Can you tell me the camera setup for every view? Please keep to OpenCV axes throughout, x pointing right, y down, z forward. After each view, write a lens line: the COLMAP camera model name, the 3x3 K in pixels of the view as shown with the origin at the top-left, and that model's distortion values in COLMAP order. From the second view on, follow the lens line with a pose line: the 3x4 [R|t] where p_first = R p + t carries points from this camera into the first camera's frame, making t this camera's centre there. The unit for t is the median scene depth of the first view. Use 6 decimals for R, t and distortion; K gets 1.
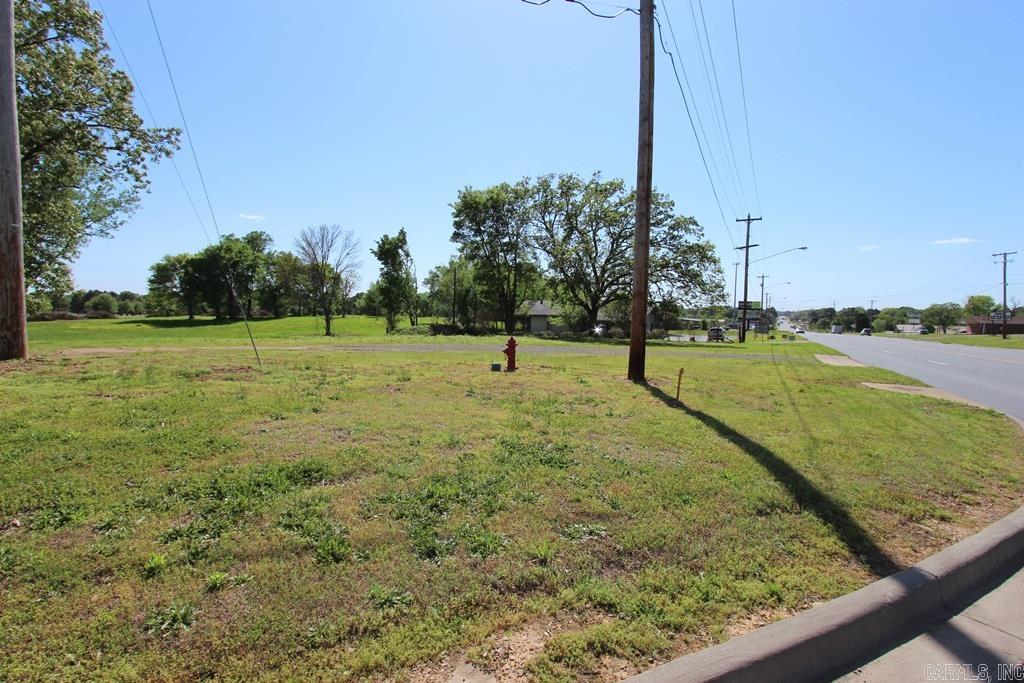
lens RADIAL K [[496.6, 0, 508.7], [0, 496.6, 344.8], [0, 0, 1]] dist [-0.005132, -0.000311]
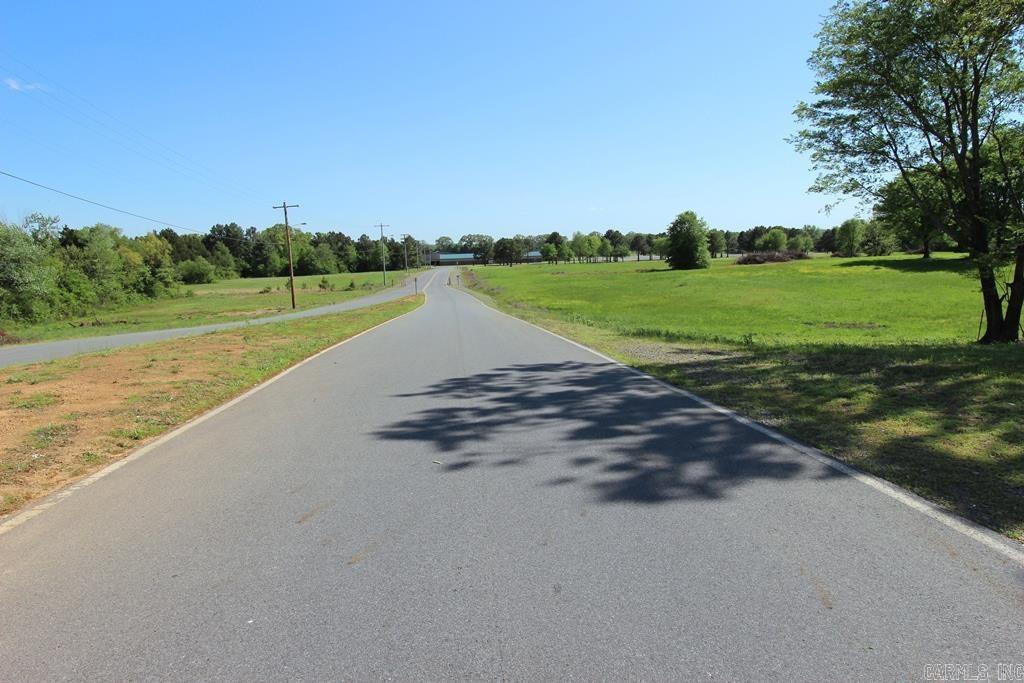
lens RADIAL K [[656.8, 0, 514.8], [0, 656.8, 341.3], [0, 0, 1]] dist [-0.019923, 0.014814]
pose [[0.528783, 0.088289, -0.844152, -0.160862], [-0.022036, 0.995668, 0.090332, -0.005353], [0.848471, -0.029165, 0.528438, 0.005683]]
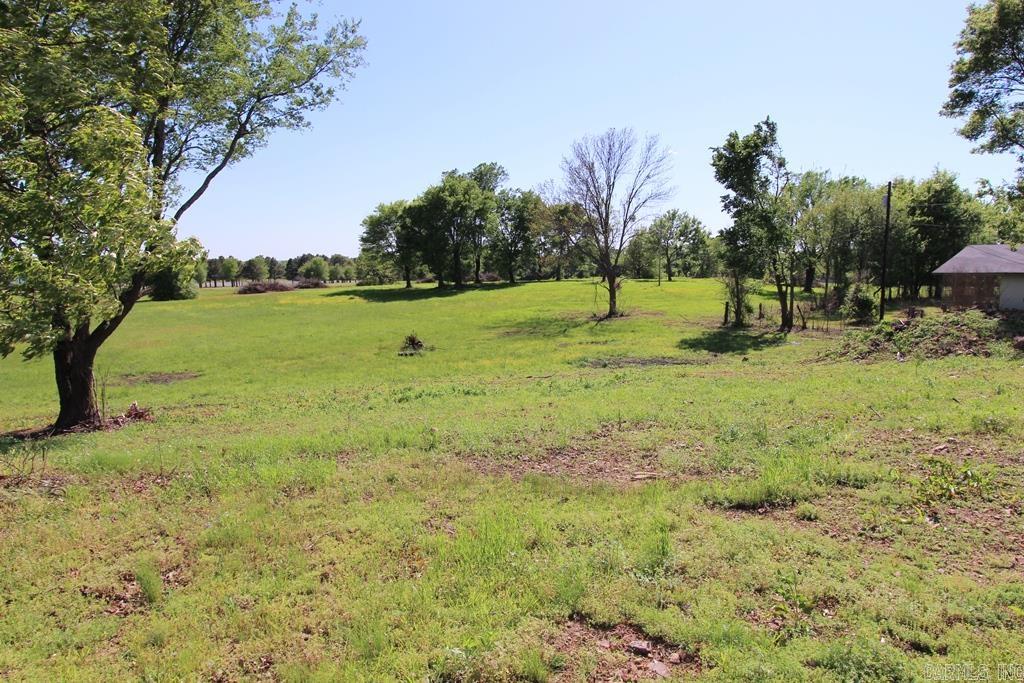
lens RADIAL K [[656.8, 0, 516.7], [0, 656.8, 341.0], [0, 0, 1]] dist [-0.019923, 0.014814]
pose [[0.924505, 0.016337, -0.380819, -0.111371], [-0.000050, 0.999086, 0.042739, -0.014251], [0.381169, -0.039493, 0.923661, 0.143076]]
